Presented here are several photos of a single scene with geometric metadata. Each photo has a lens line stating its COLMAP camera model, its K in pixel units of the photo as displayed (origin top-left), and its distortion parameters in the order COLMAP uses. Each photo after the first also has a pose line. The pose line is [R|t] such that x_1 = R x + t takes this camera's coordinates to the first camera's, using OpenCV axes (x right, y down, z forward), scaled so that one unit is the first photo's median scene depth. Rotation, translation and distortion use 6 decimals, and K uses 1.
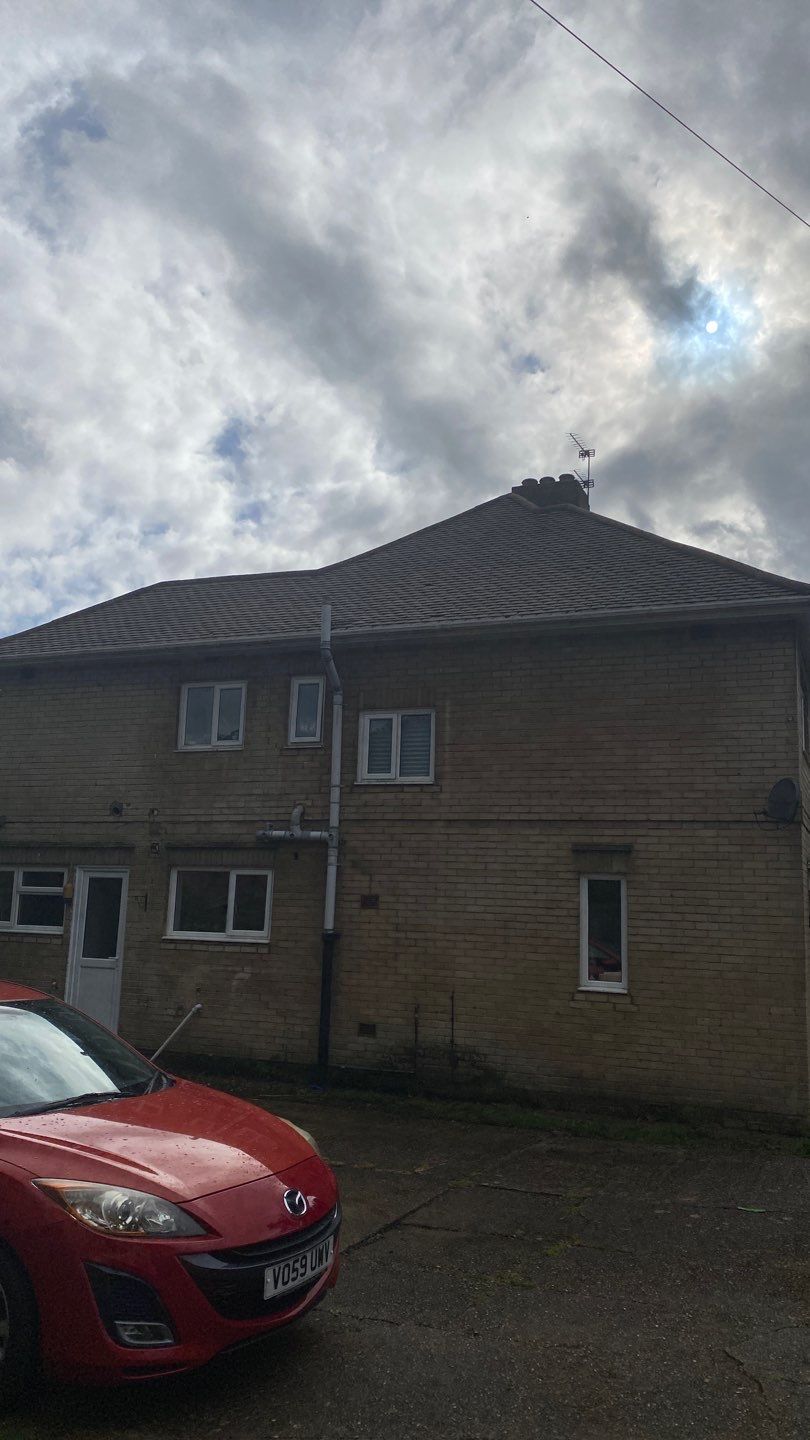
lens RADIAL K [[1136.7, 0, 412.7], [0, 1136.7, 691.7], [0, 0, 1]] dist [0.098283, -0.150348]
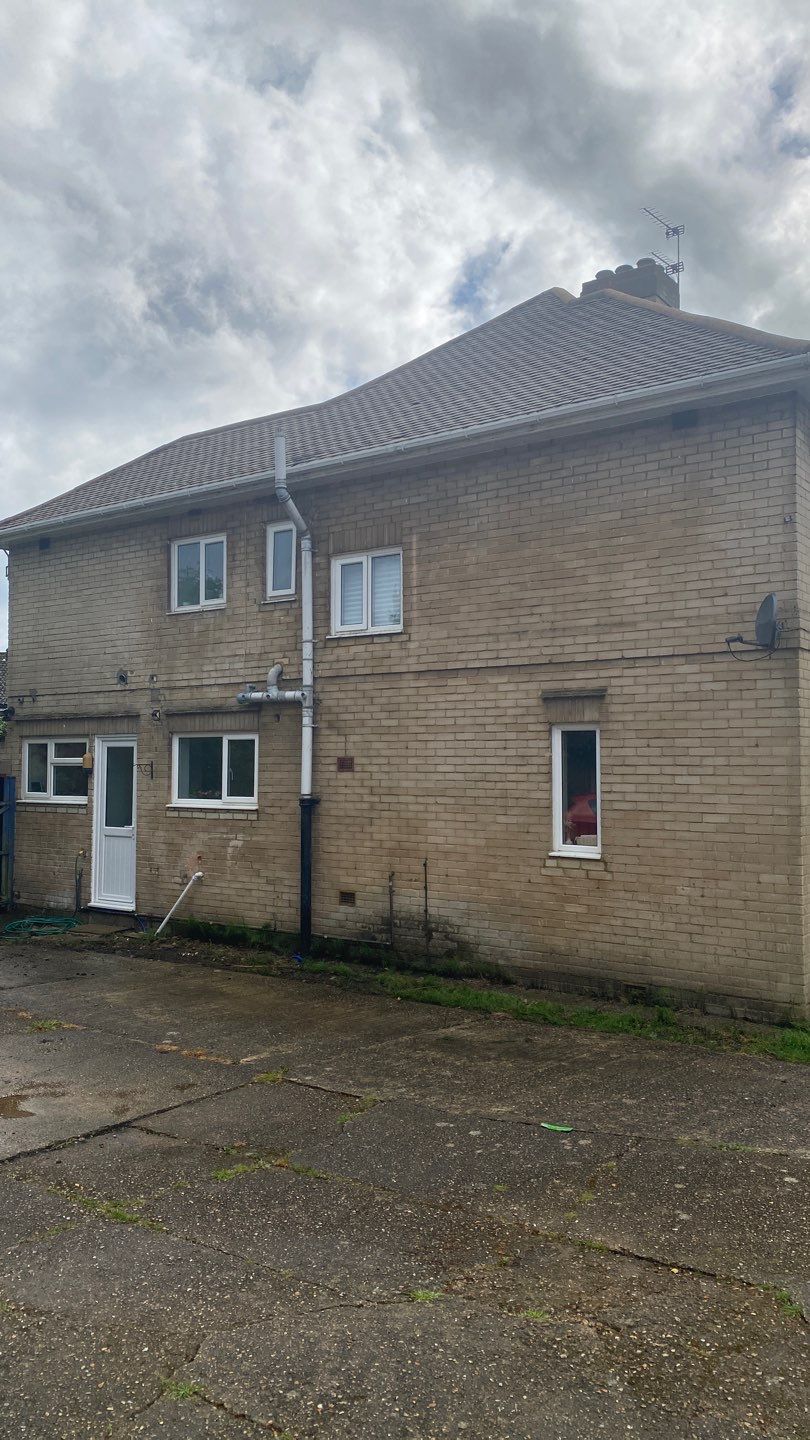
lens RADIAL K [[1136.7, 0, 401.4], [0, 1136.7, 700.0], [0, 0, 1]] dist [0.098283, -0.150348]
pose [[0.961635, -0.046843, -0.270305, 0.256241], [0.081506, 0.989607, 0.118470, 0.028753], [0.261946, -0.135956, 0.955458, 0.146274]]
